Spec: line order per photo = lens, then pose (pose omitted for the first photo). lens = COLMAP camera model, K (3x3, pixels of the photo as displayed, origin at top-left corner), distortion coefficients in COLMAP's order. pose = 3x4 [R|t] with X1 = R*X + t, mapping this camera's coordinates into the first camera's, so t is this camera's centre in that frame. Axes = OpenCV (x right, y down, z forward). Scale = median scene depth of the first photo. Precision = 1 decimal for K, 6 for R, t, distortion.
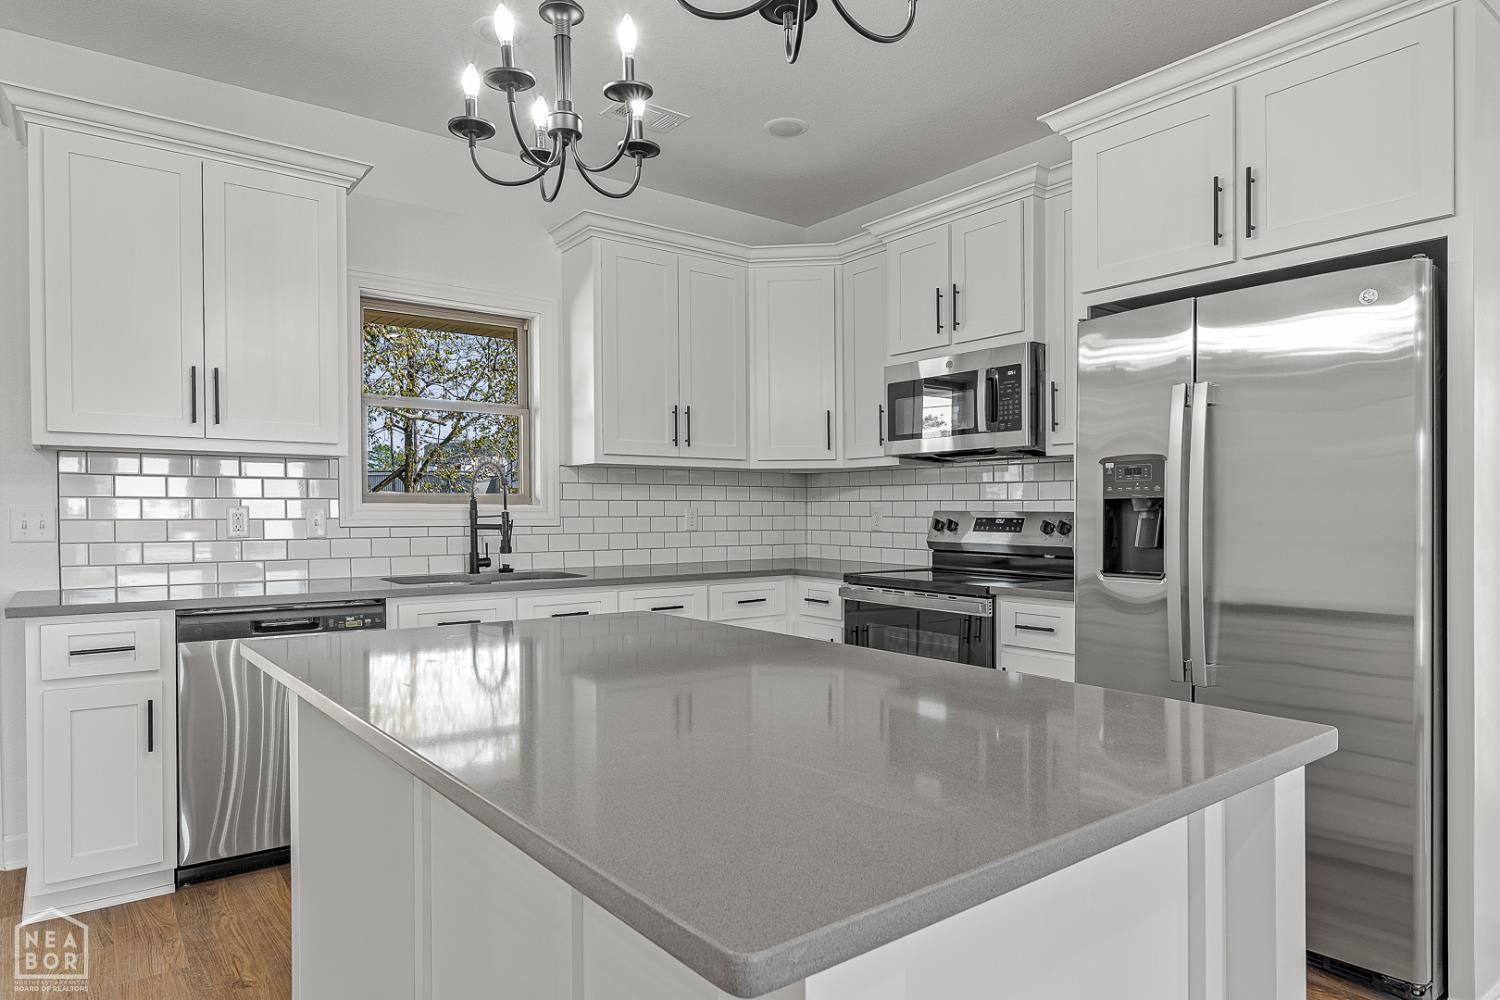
lens RADIAL K [[897.5, 0, 749.5], [0, 897.5, 524.3], [0, 0, 1]] dist [-0.003230, 0.001266]
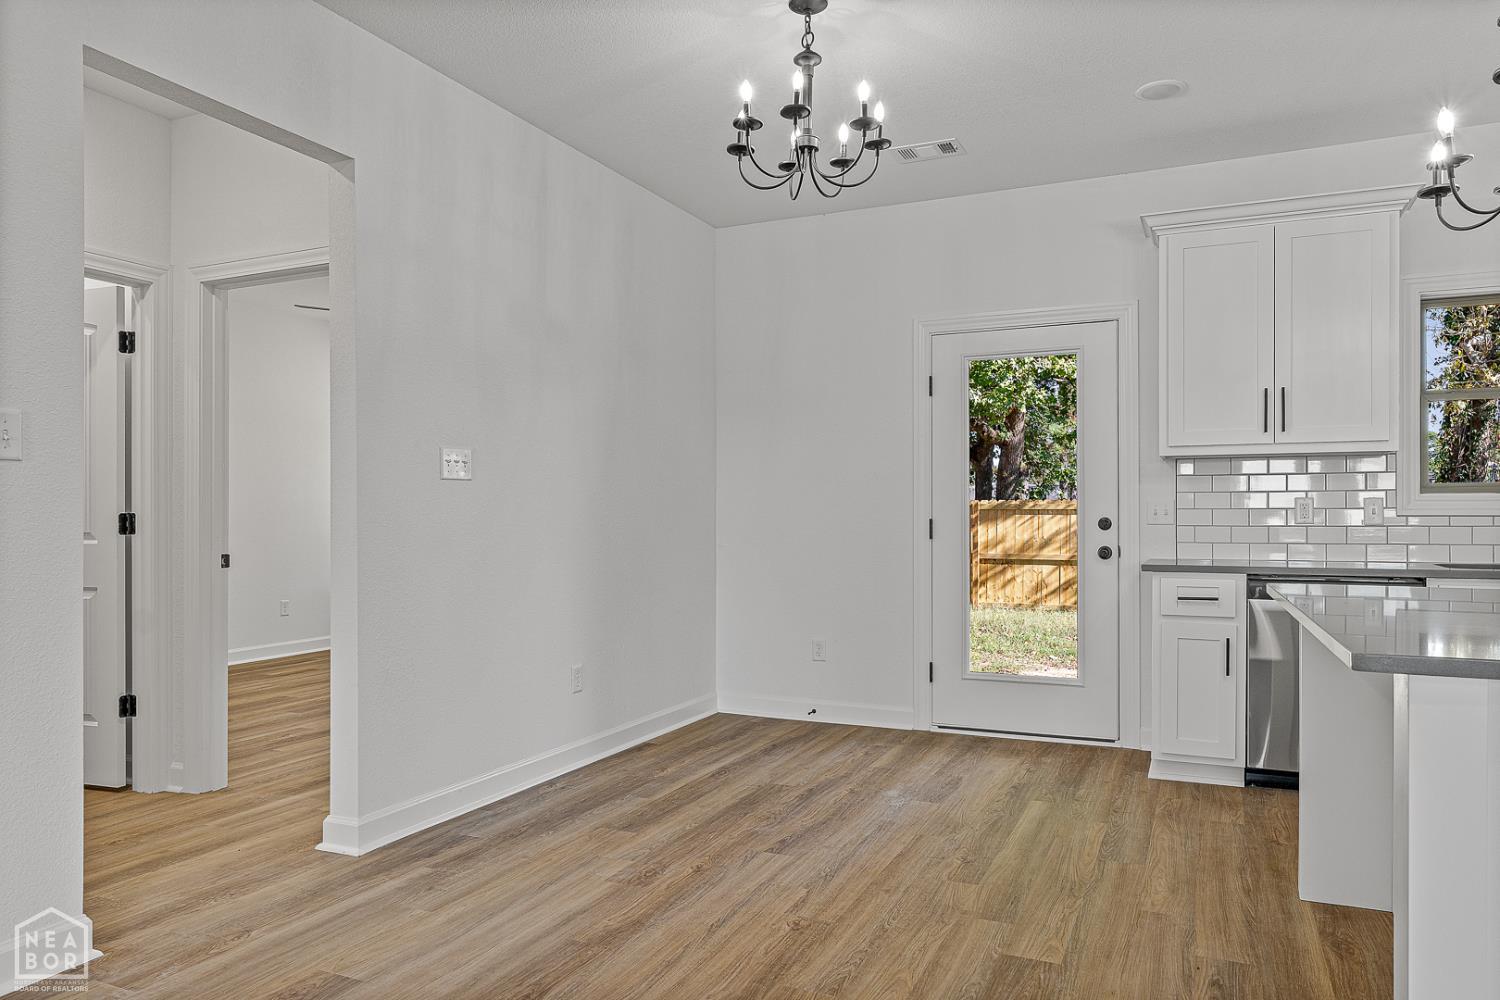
lens RADIAL K [[984.7, 0, 750.3], [0, 984.7, 522.2], [0, 0, 1]] dist [-0.002325, -0.001869]
pose [[0.463502, 0.005560, -0.886079, 0.301512], [-0.010535, 0.999944, 0.000764, 0.023319], [0.886033, 0.008981, 0.463534, -0.320841]]
